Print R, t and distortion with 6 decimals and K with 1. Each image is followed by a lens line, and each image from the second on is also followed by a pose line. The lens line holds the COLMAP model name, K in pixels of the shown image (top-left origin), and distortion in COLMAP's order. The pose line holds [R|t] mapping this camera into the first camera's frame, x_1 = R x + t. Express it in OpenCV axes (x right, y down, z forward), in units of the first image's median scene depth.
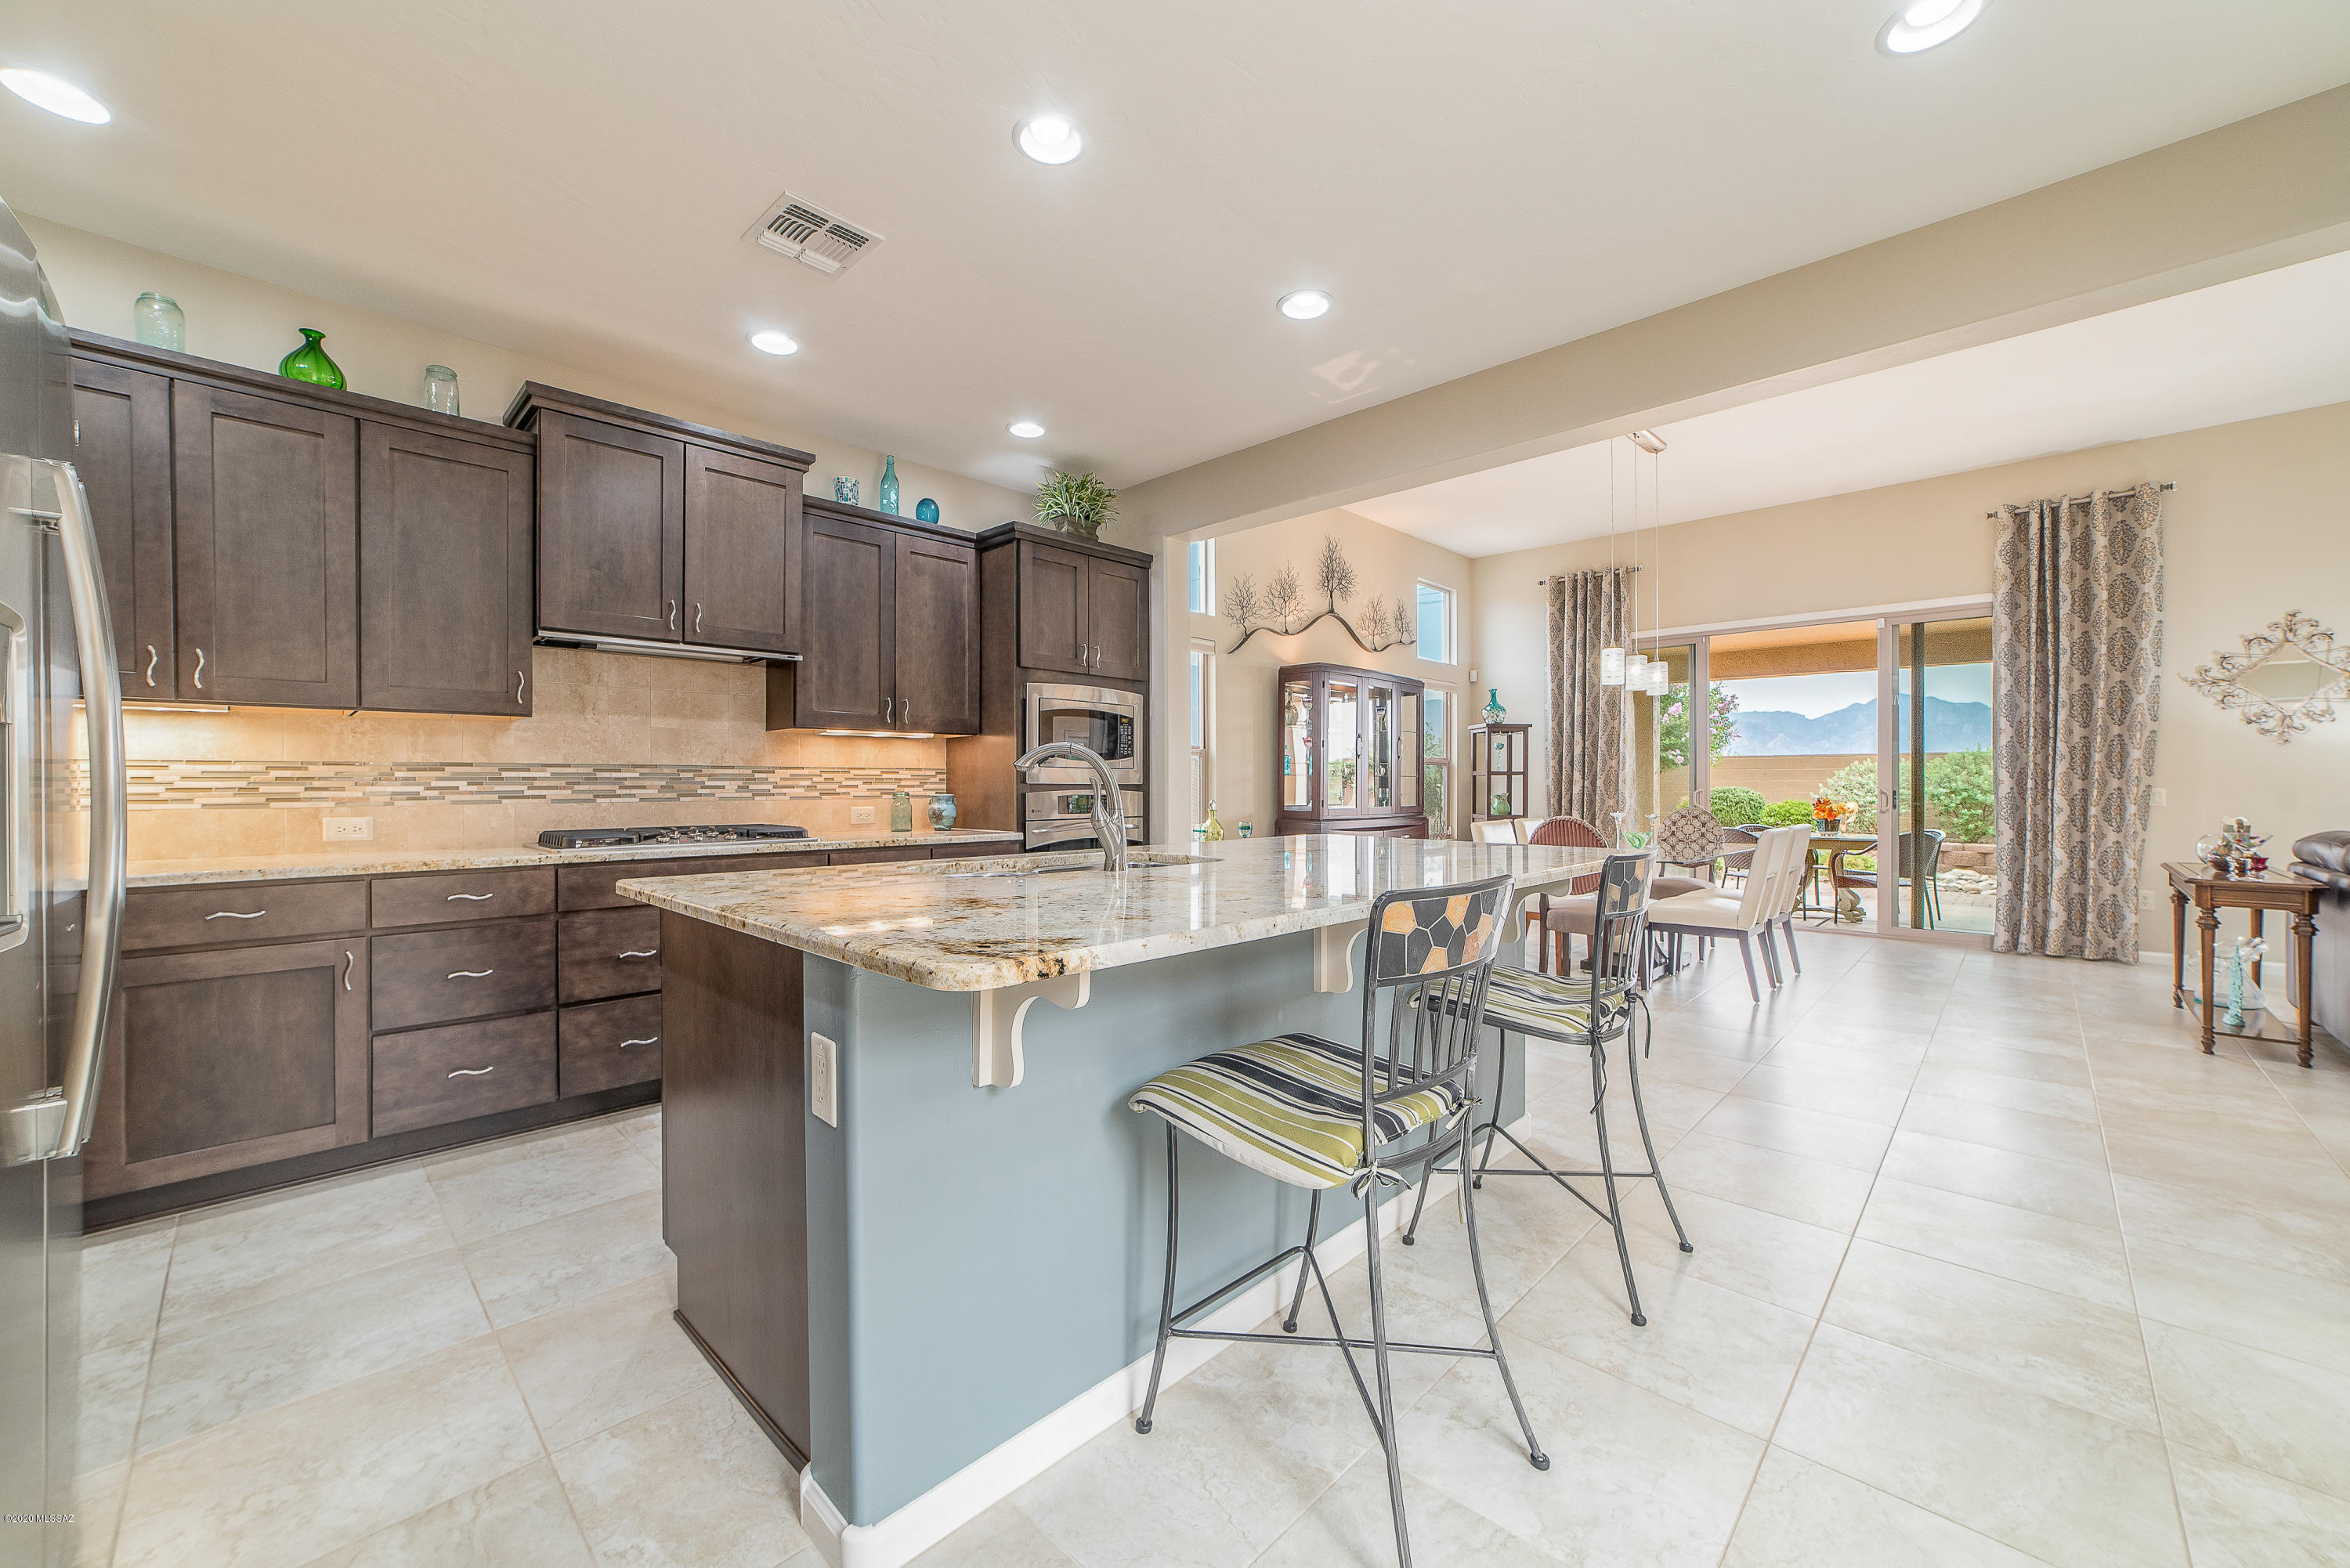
lens RADIAL K [[899.5, 0, 1175.0], [0, 899.5, 784.0], [0, 0, 1]] dist [-0.033466, 0.009716]
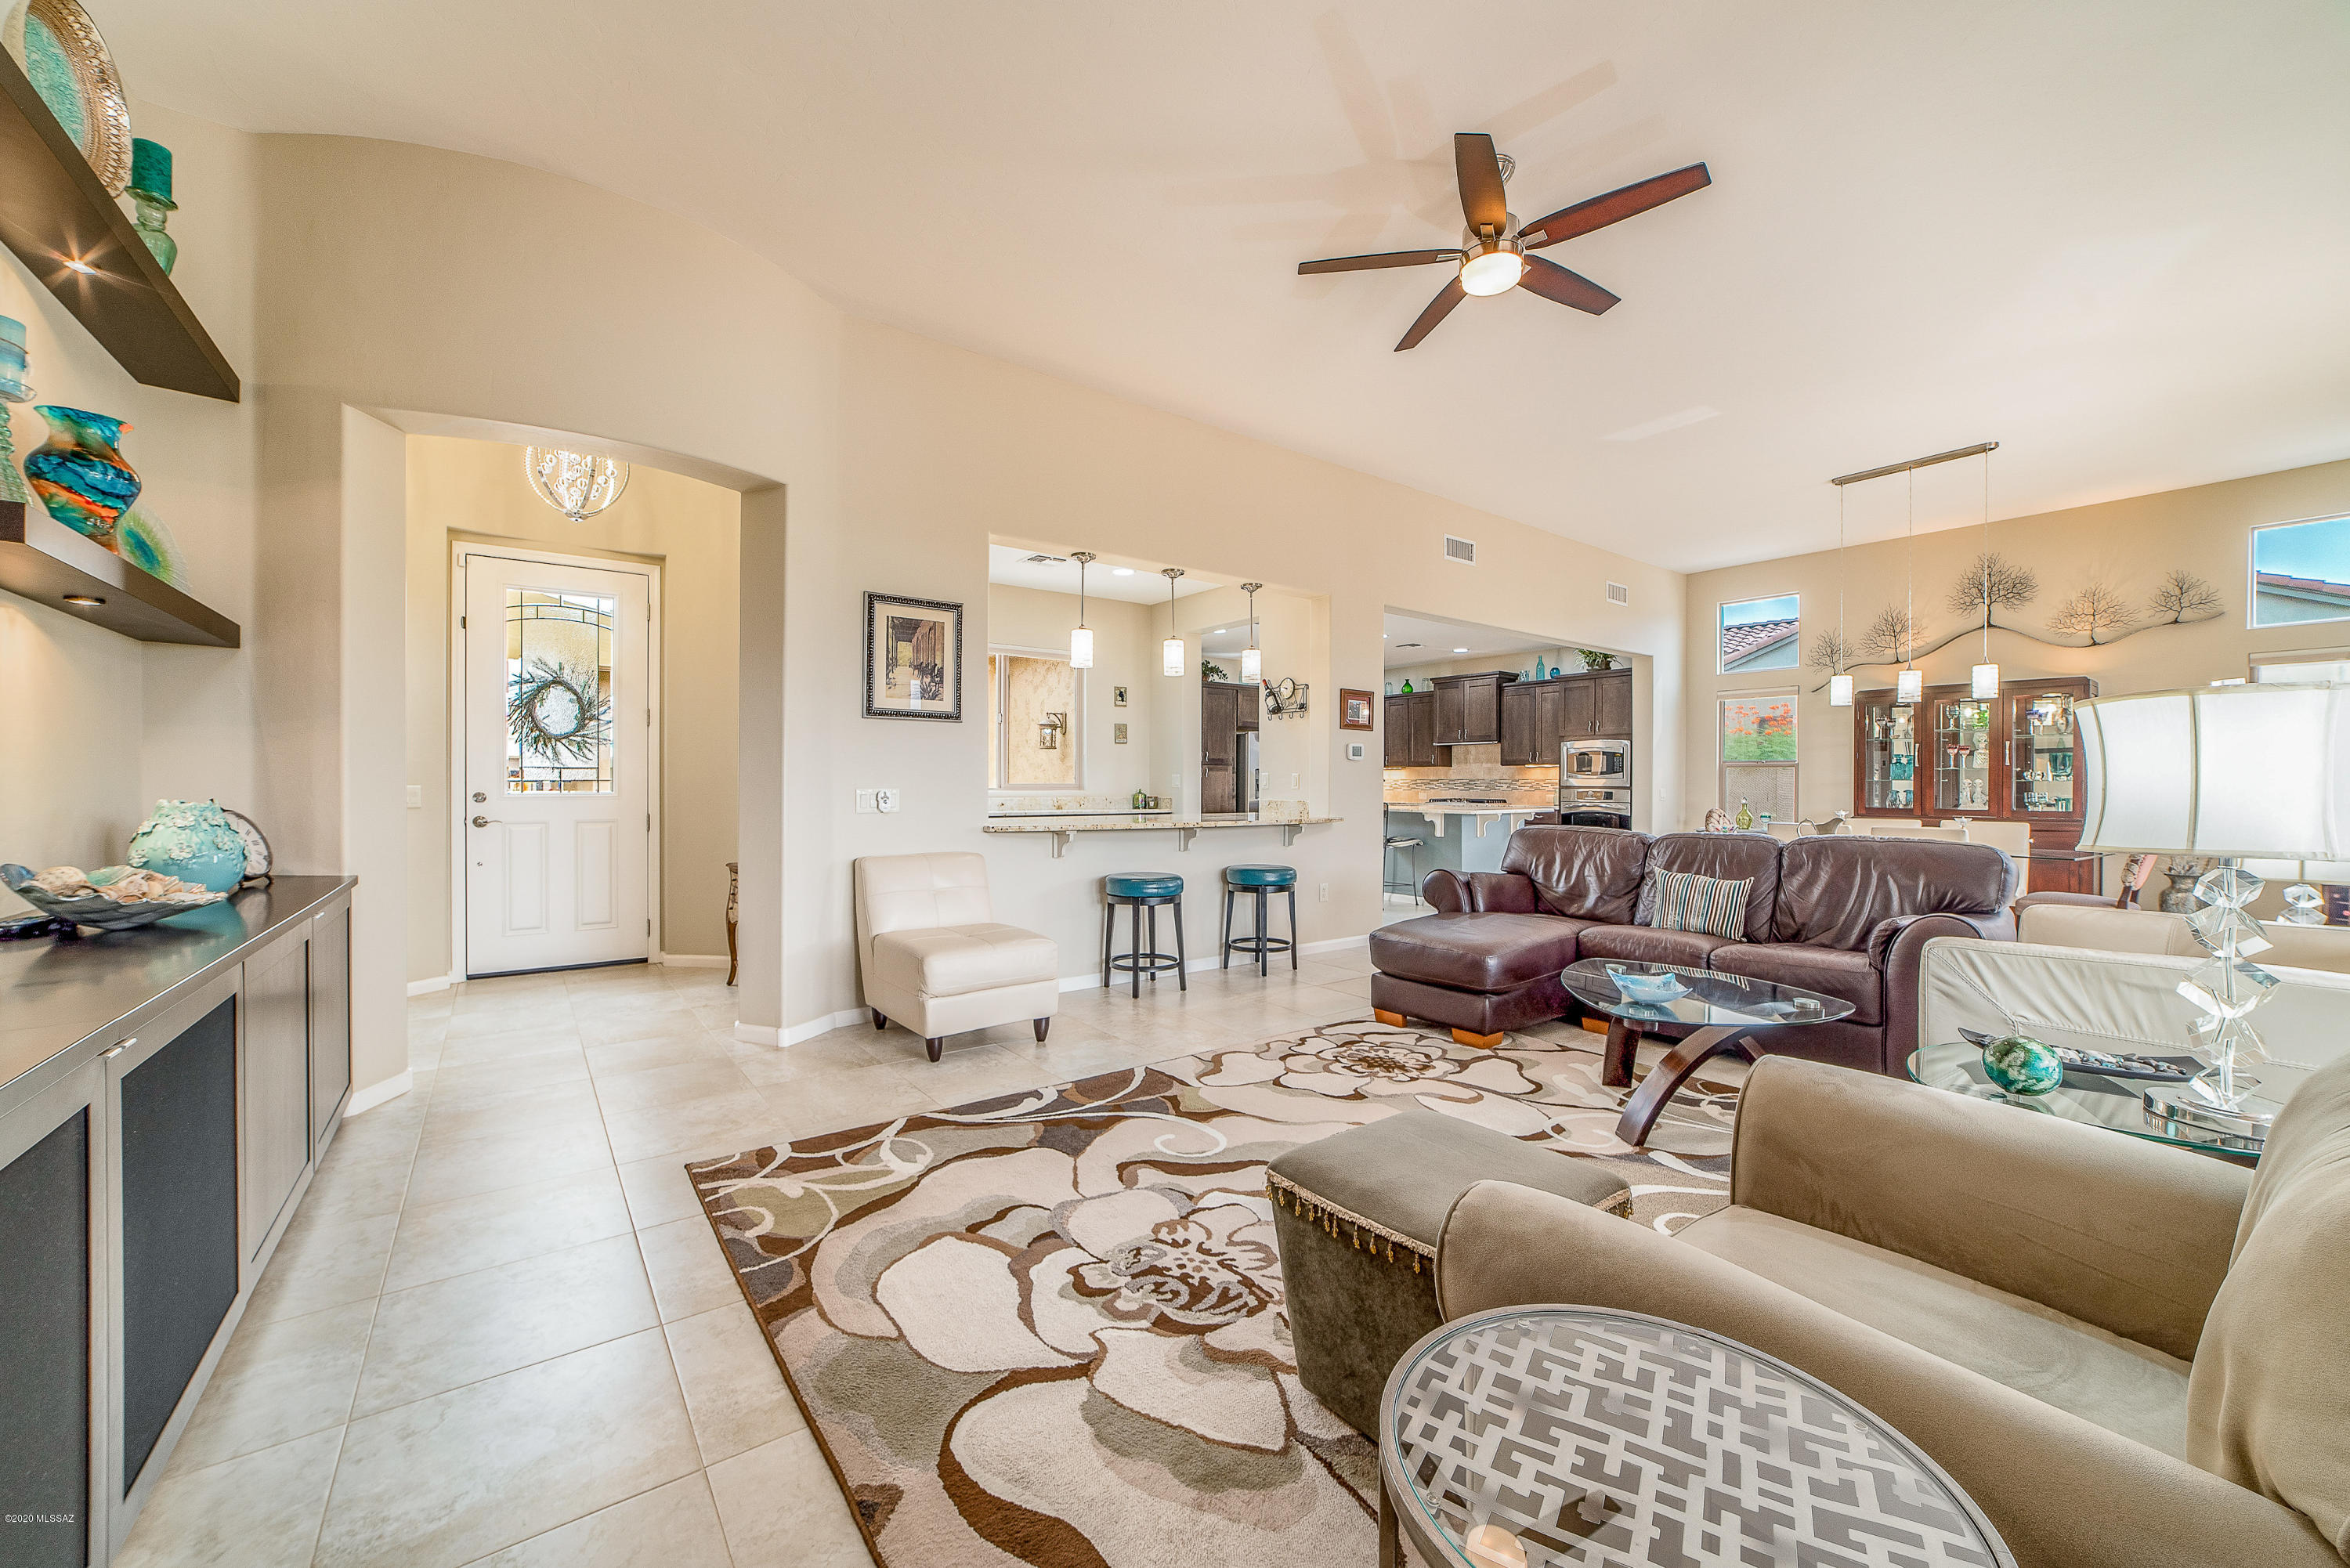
lens RADIAL K [[889.6, 0, 1171.6], [0, 889.6, 783.4], [0, 0, 1]] dist [-0.006946, 0.000051]
pose [[-0.156802, -0.002933, -0.987626, 2.206652], [-0.005821, 0.999981, -0.002046, 0.004337], [0.987613, 0.005428, -0.156816, 0.345573]]
